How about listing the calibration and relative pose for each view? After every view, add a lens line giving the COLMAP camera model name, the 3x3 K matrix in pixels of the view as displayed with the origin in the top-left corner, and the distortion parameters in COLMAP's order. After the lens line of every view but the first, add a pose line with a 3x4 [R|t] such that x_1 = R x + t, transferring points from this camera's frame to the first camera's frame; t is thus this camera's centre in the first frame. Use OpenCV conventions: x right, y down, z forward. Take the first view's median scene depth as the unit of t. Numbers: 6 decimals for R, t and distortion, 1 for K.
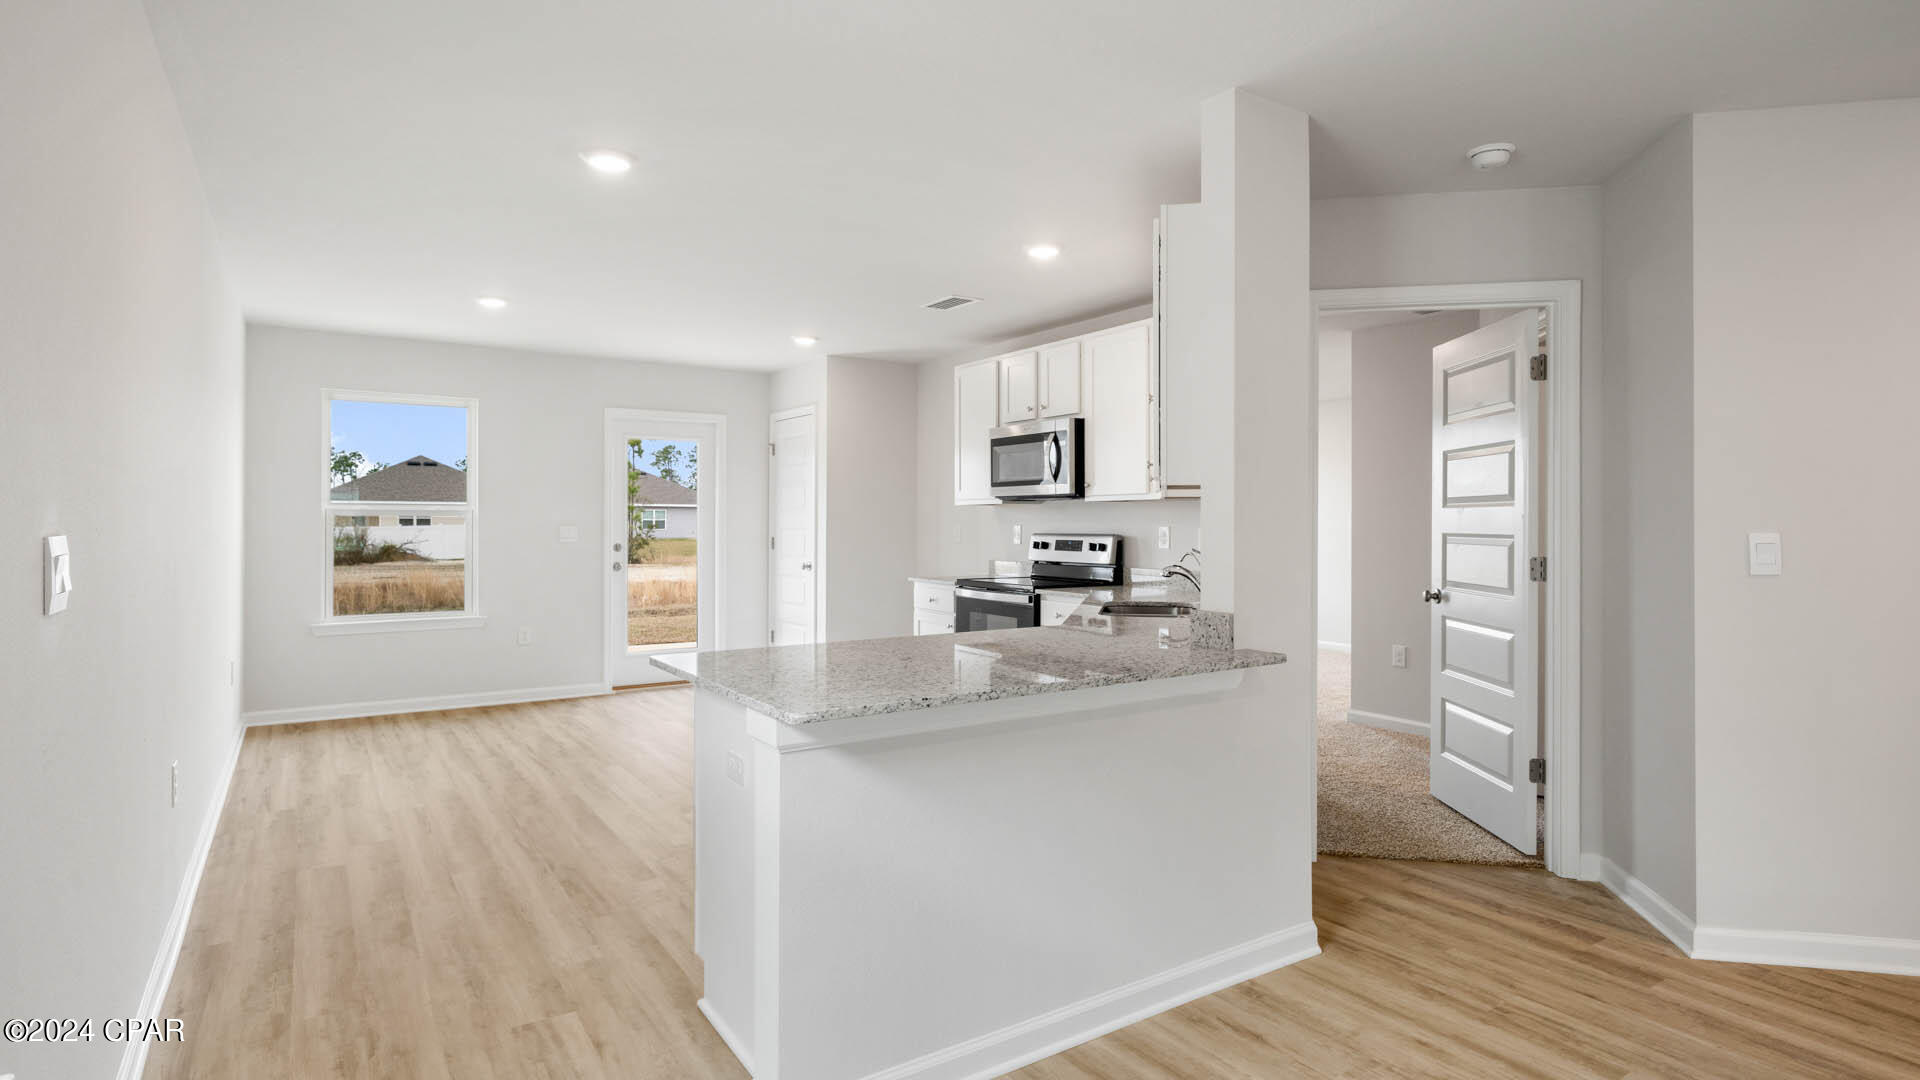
lens RADIAL K [[979.4, 0, 960.1], [0, 979.4, 511.5], [0, 0, 1]] dist [0.002649, 0.000497]
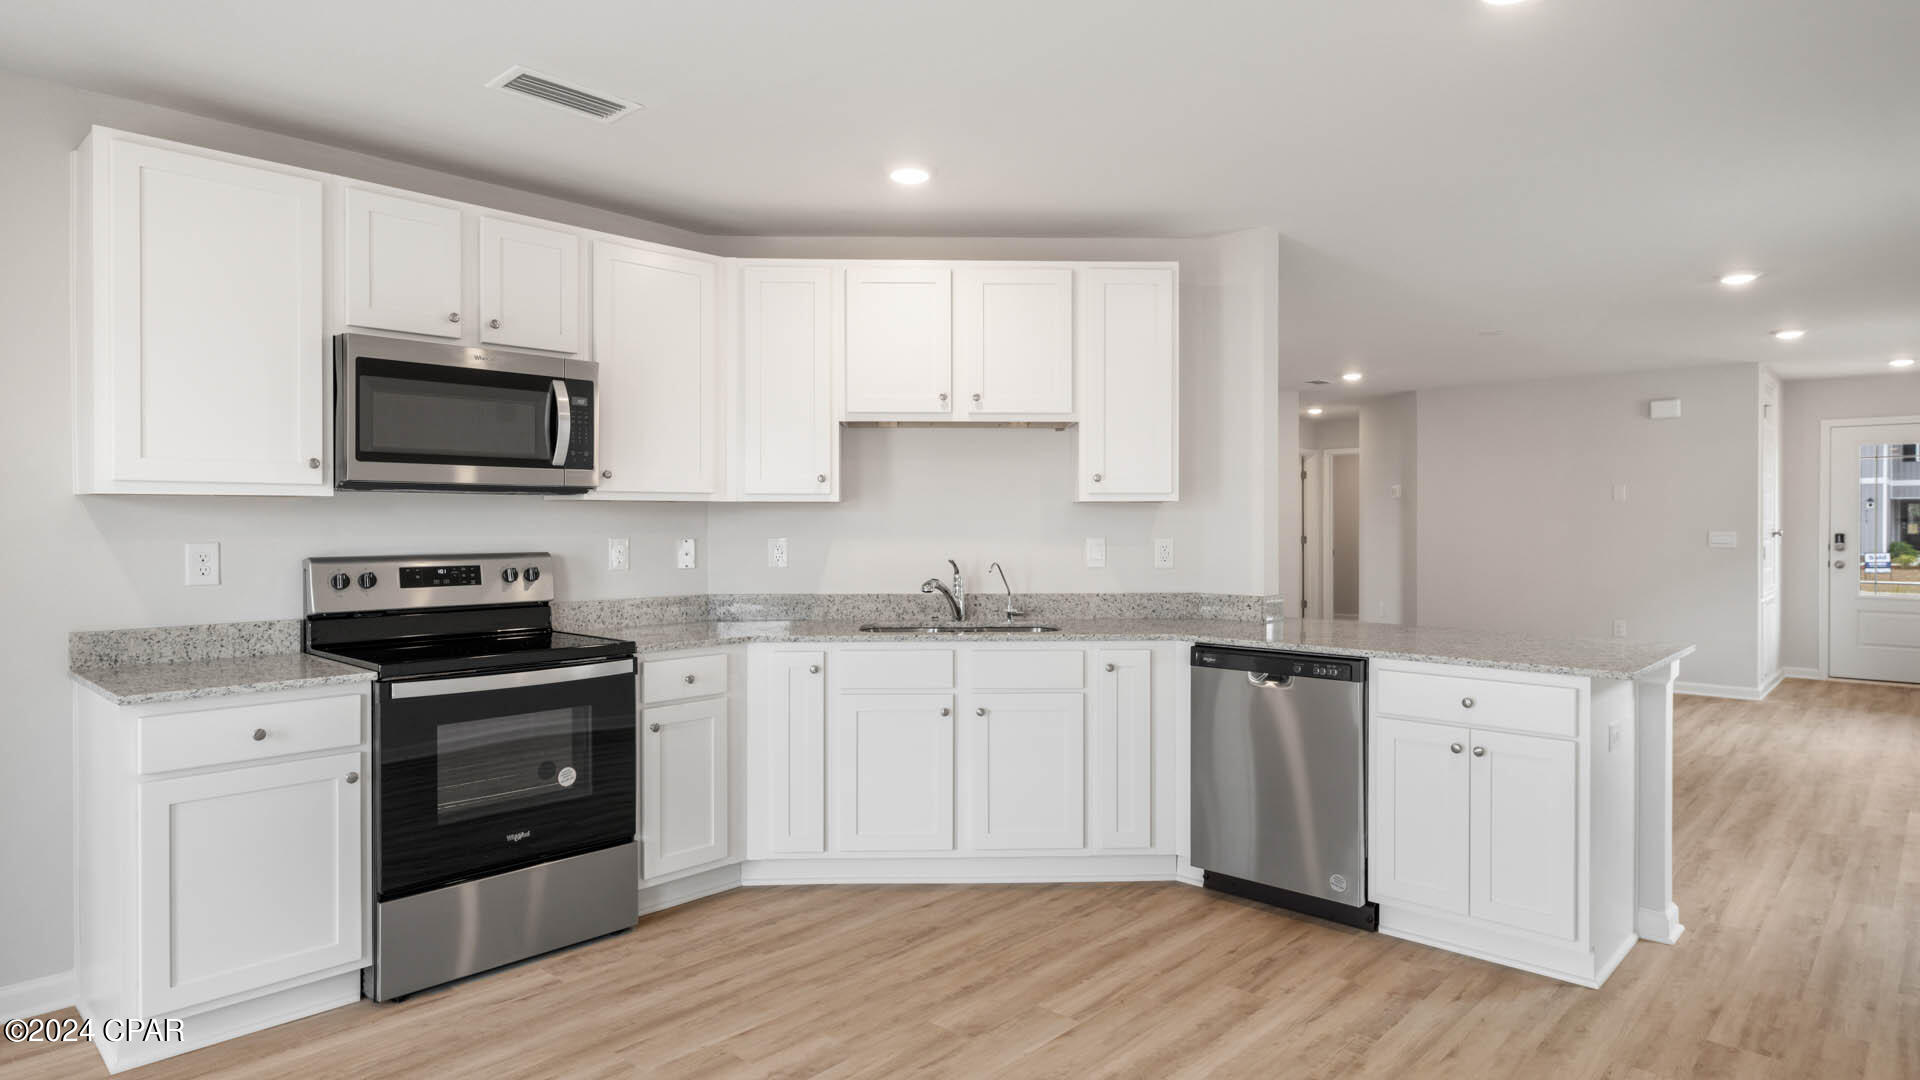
lens RADIAL K [[1090.7, 0, 957.1], [0, 1090.7, 525.9], [0, 0, 1]] dist [0.002019, 0.000283]
pose [[-0.243304, -0.005849, 0.969933, -0.522406], [-0.011496, 0.999929, 0.003146, 0.001065], [-0.969882, -0.010385, -0.243354, 0.824666]]
